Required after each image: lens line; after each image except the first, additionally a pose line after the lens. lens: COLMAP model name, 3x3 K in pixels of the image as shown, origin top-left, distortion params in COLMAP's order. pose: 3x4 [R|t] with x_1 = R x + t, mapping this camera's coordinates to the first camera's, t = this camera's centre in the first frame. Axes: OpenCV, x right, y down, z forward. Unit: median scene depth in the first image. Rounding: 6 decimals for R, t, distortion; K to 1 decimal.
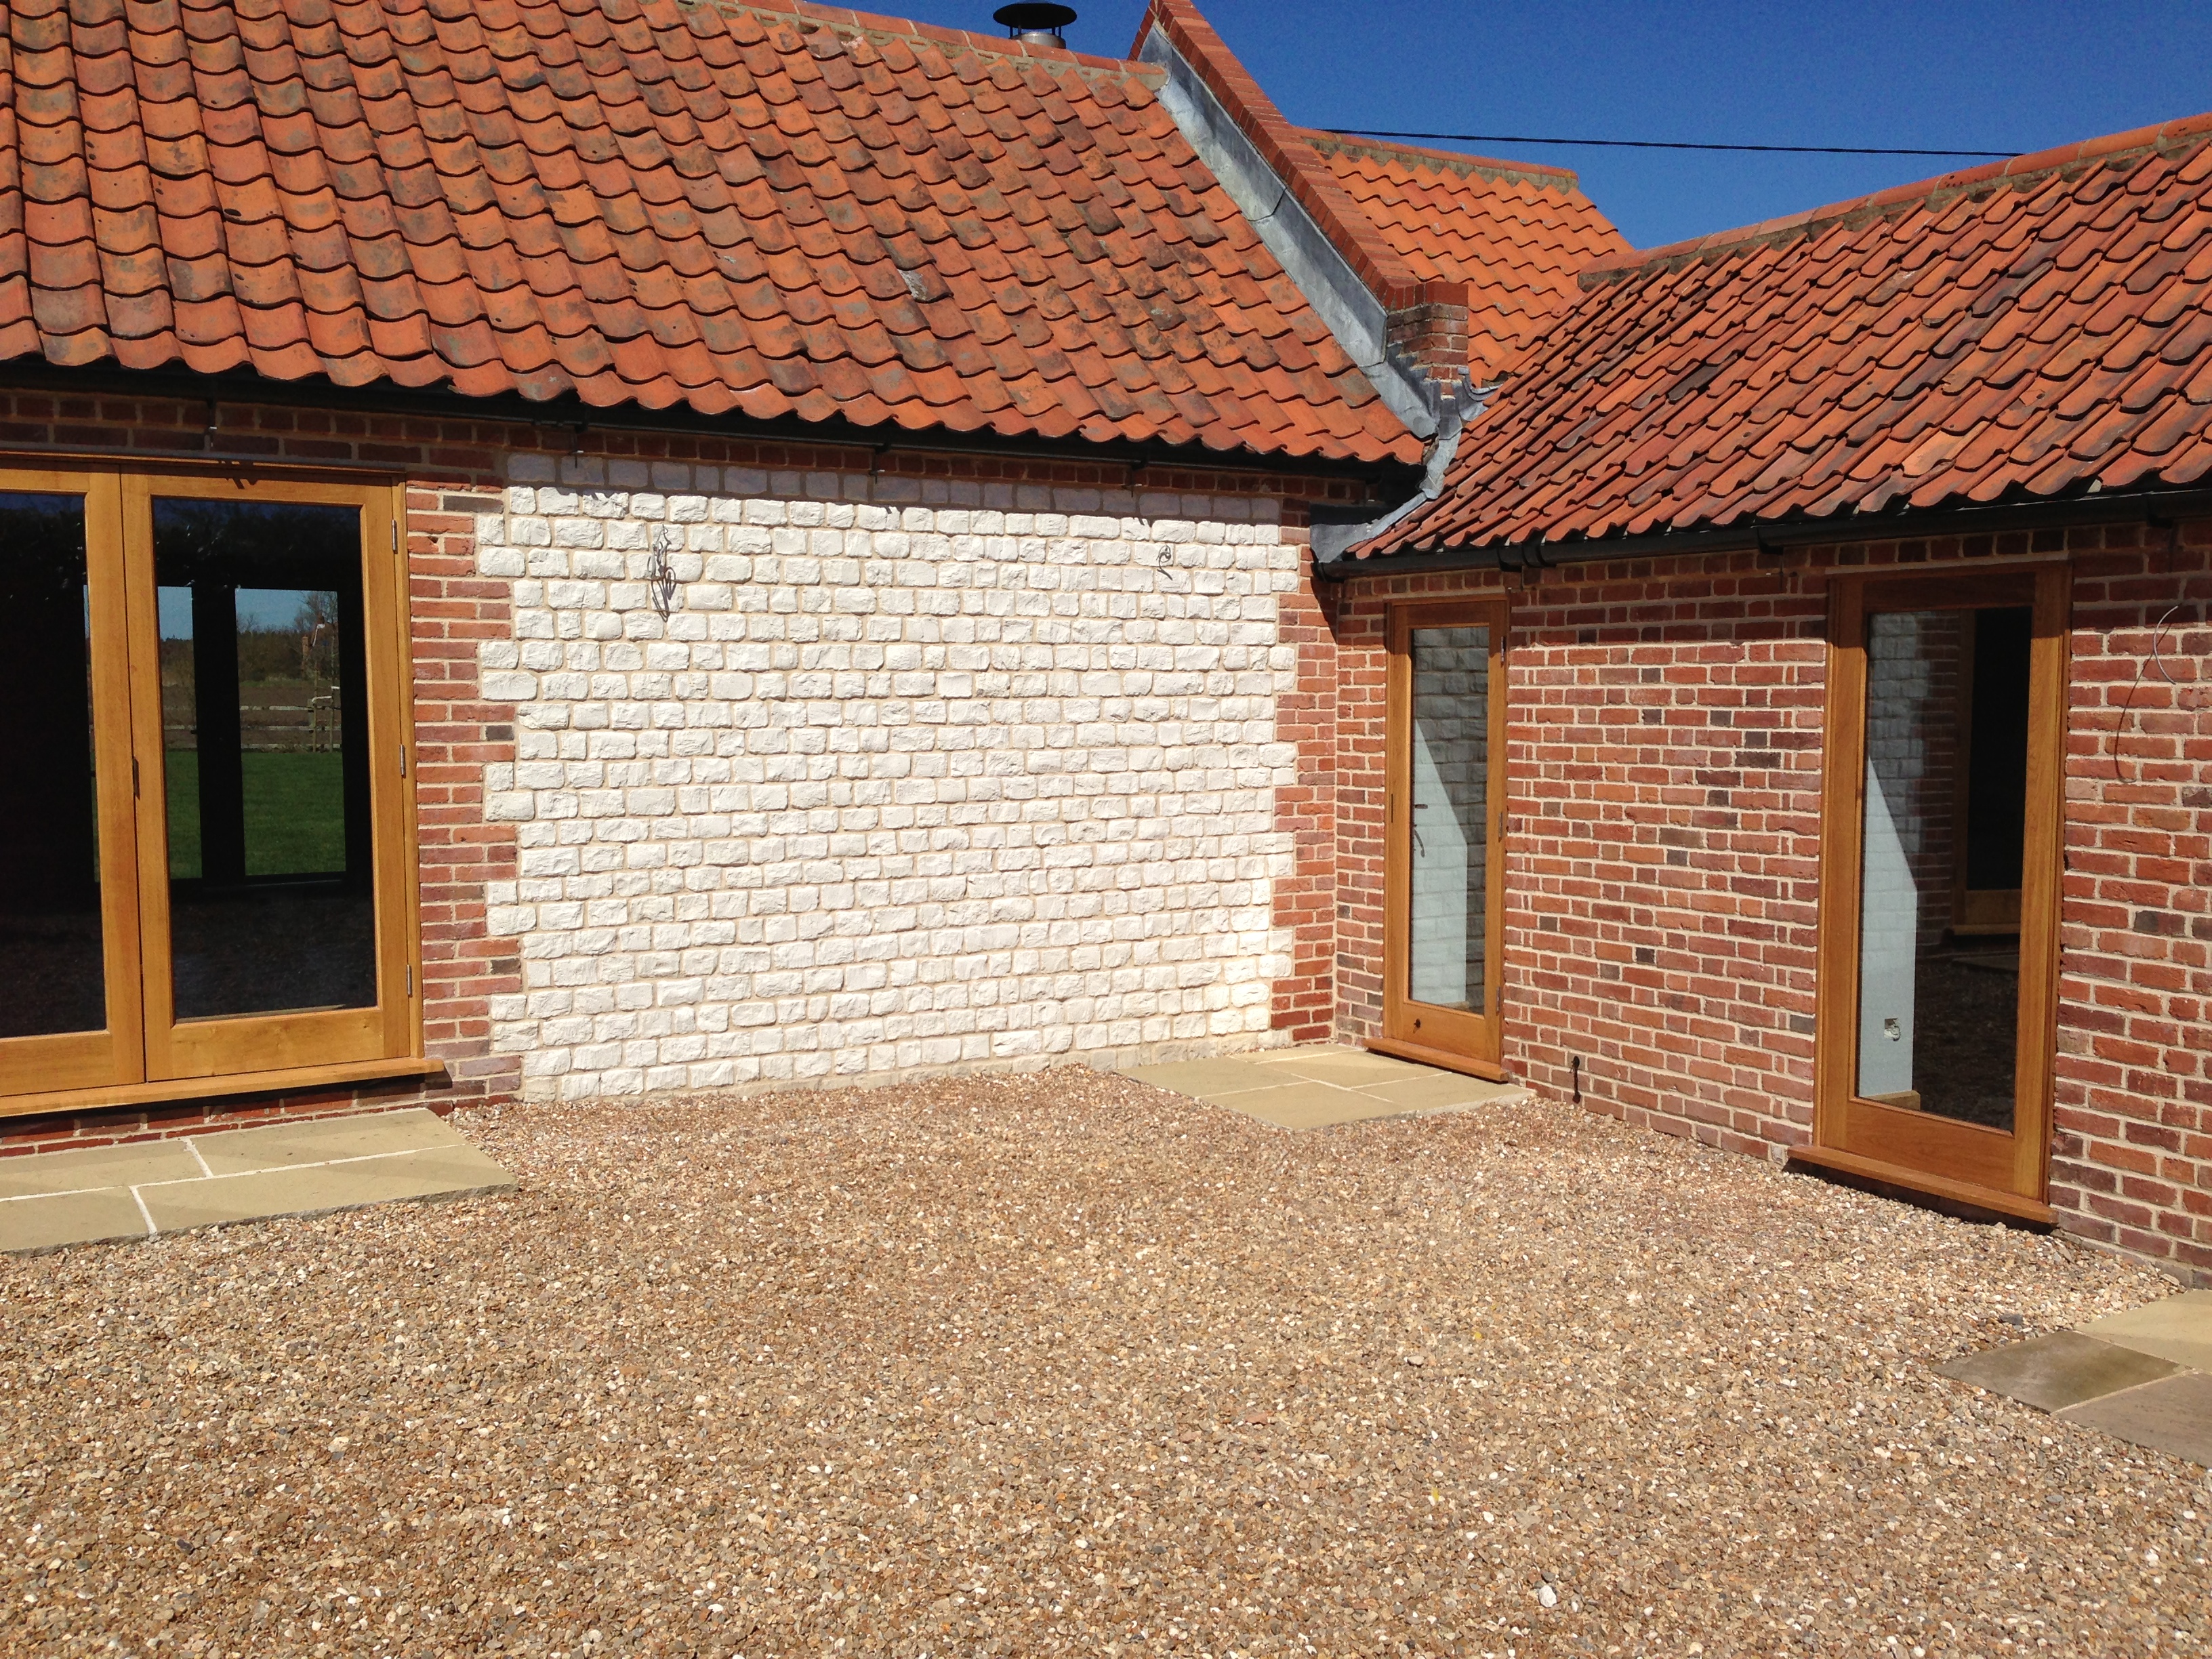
lens RADIAL K [[1993.3, 0, 1113.1], [0, 1993.3, 821.6], [0, 0, 1]] dist [0.088880, -0.104153]
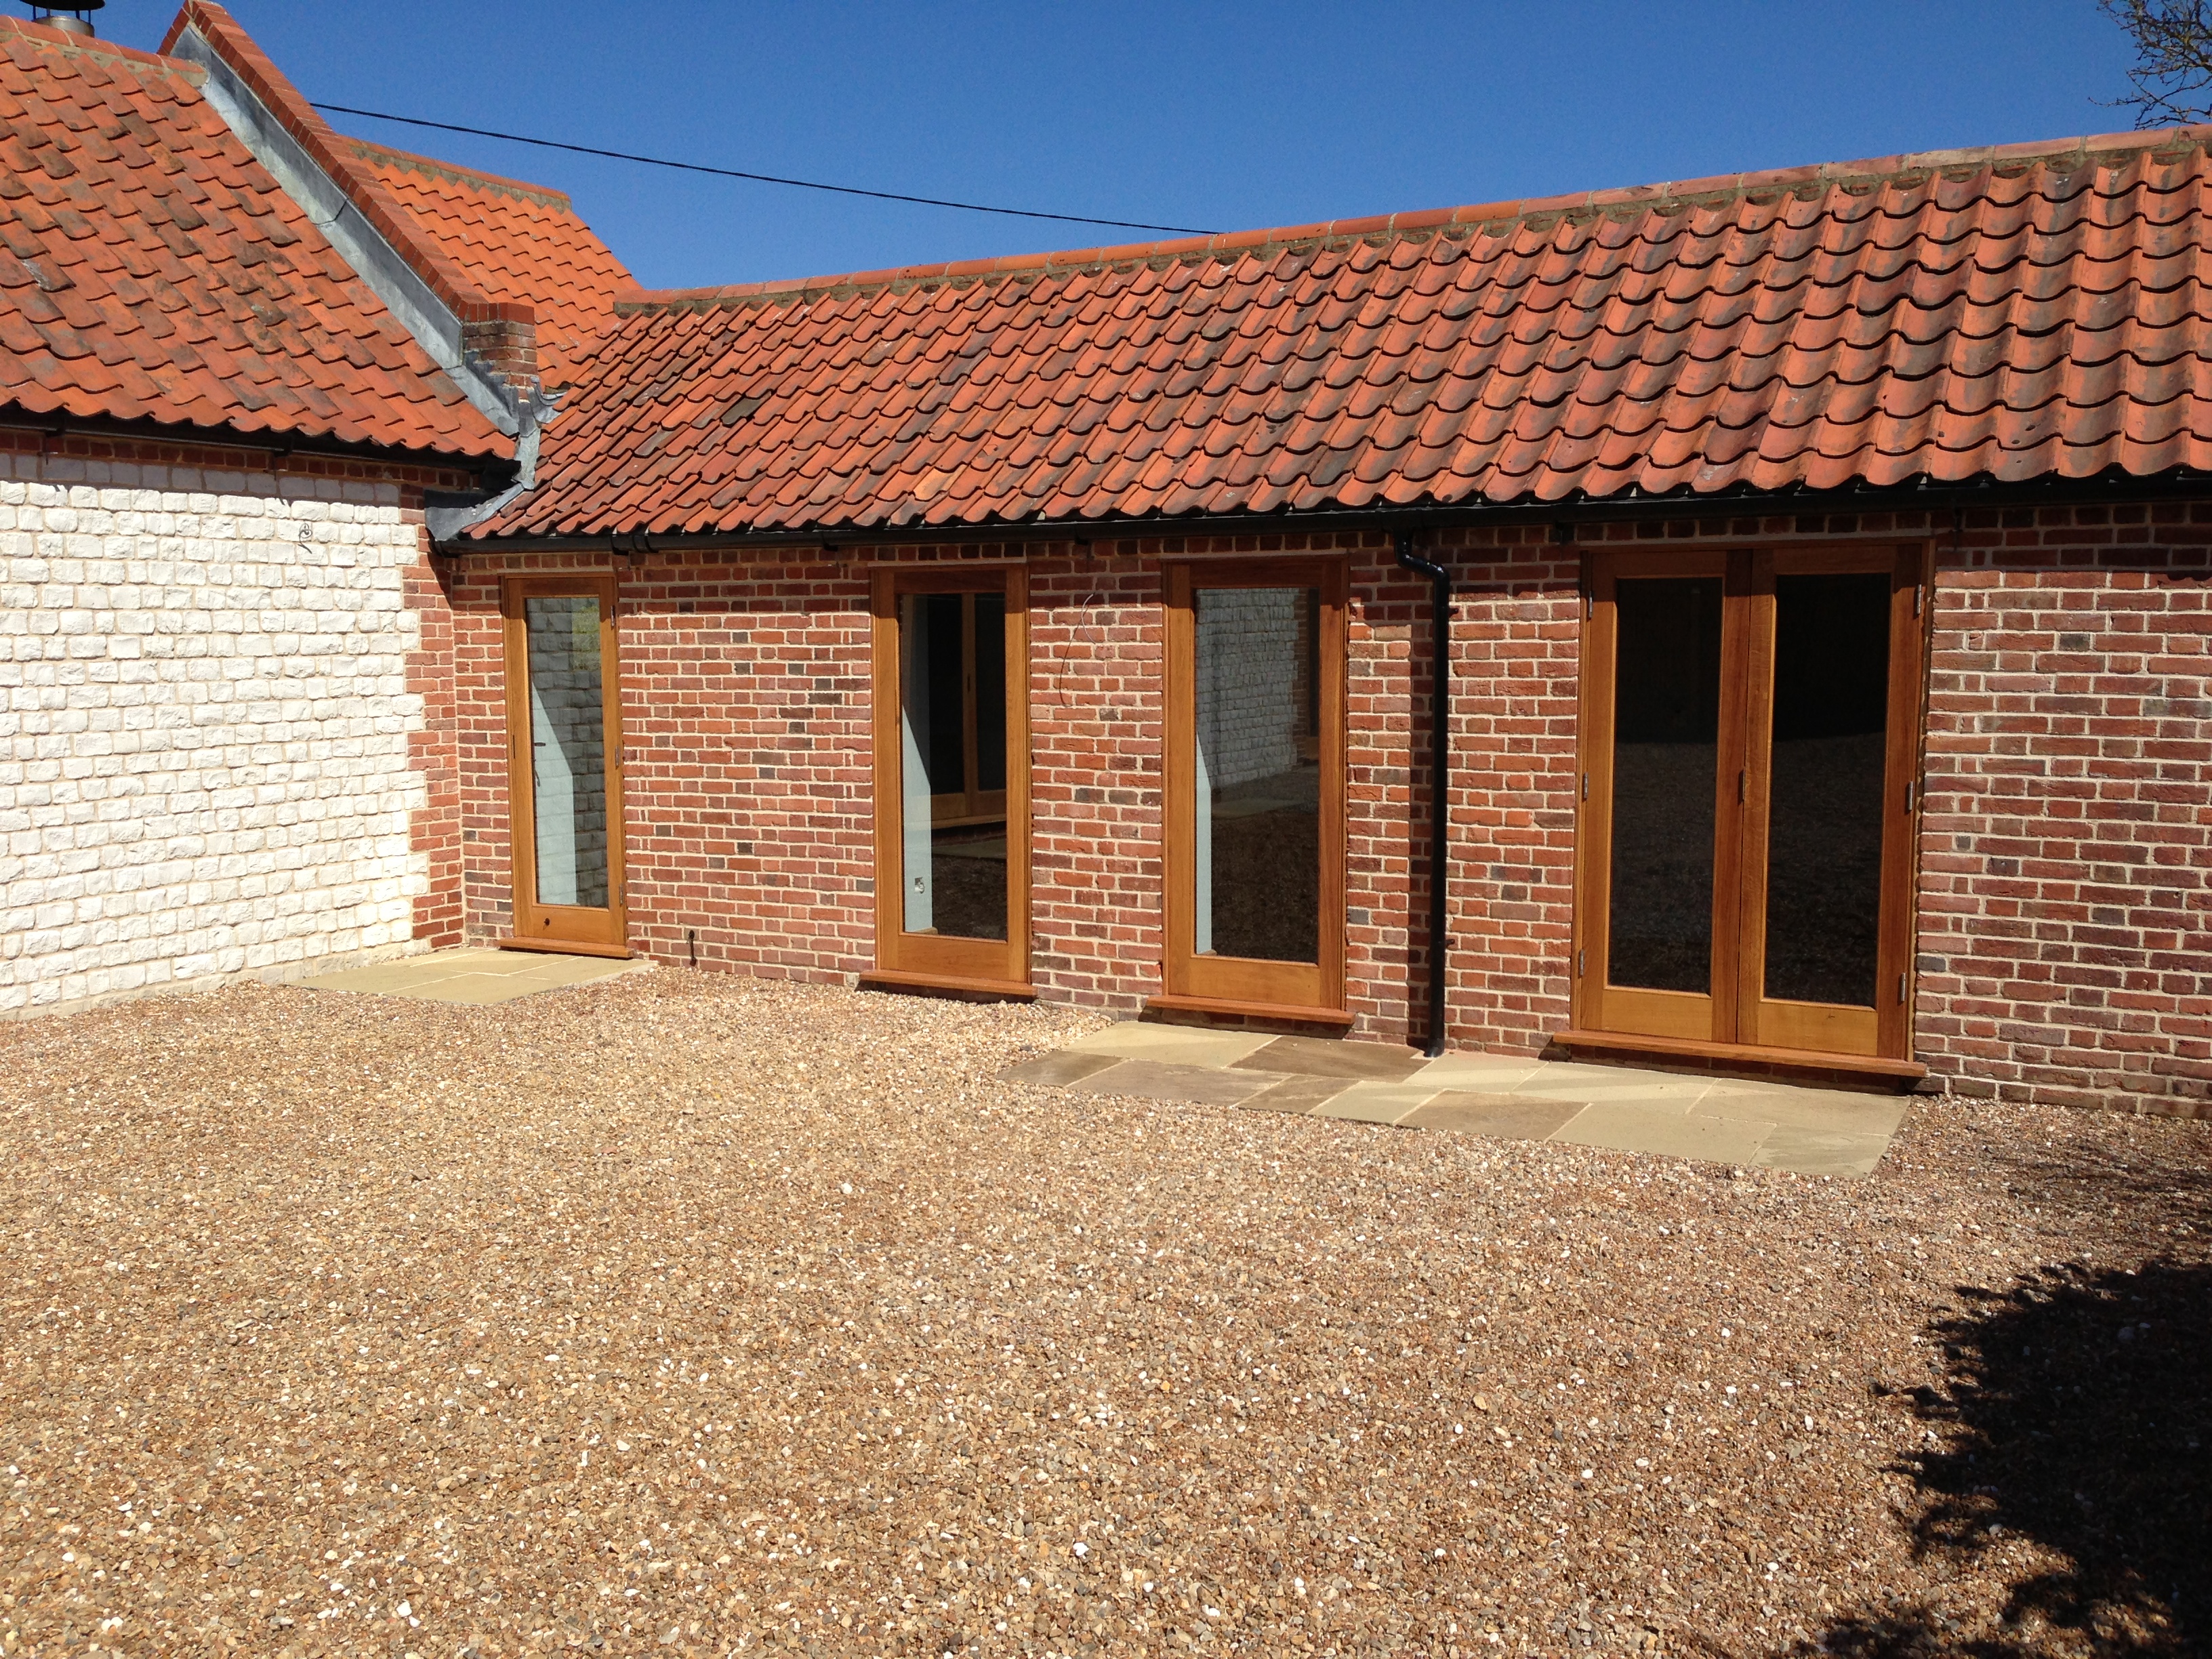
lens RADIAL K [[1993.3, 0, 1092.1], [0, 1993.3, 818.8], [0, 0, 1]] dist [0.088880, -0.104153]
pose [[0.859142, -0.053816, 0.508899, -0.198726], [0.041791, 0.998512, 0.035039, 0.009954], [-0.510027, -0.008836, 0.860113, -0.244997]]
